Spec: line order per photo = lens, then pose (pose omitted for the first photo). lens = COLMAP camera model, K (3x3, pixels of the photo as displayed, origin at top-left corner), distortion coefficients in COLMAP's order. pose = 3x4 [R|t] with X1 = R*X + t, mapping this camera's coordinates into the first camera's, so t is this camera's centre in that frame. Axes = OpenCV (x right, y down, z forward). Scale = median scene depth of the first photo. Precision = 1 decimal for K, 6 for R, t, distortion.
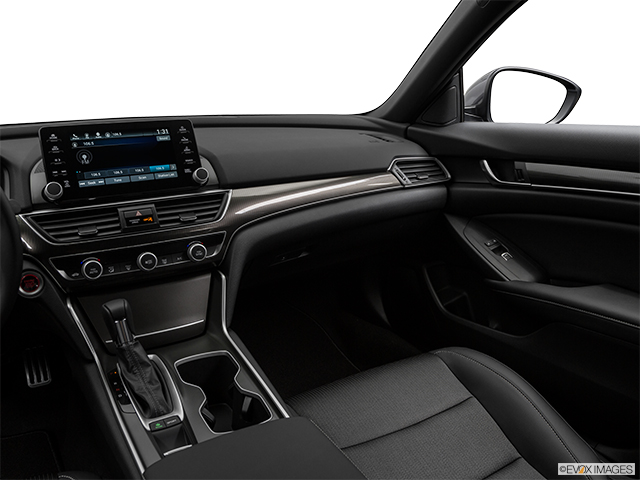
lens RADIAL K [[542.0, 0, 320.0], [0, 542.0, 240.0], [0, 0, 1]] dist [-0.089805, 0.061087]
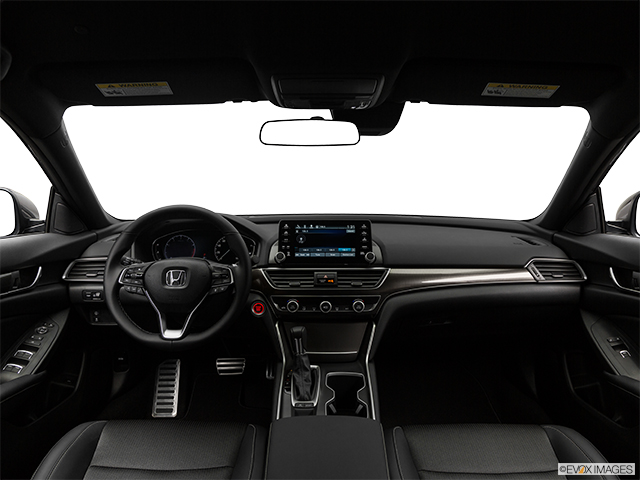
lens RADIAL K [[468.0, 0, 332.9], [0, 468.0, 242.4], [0, 0, 1]] dist [-0.002477, -0.000090]
pose [[0.875052, 0.085189, -0.476473, 0.318814], [-0.150343, 0.983537, -0.100260, -0.011993], [0.460087, 0.159367, 0.873454, -0.216213]]
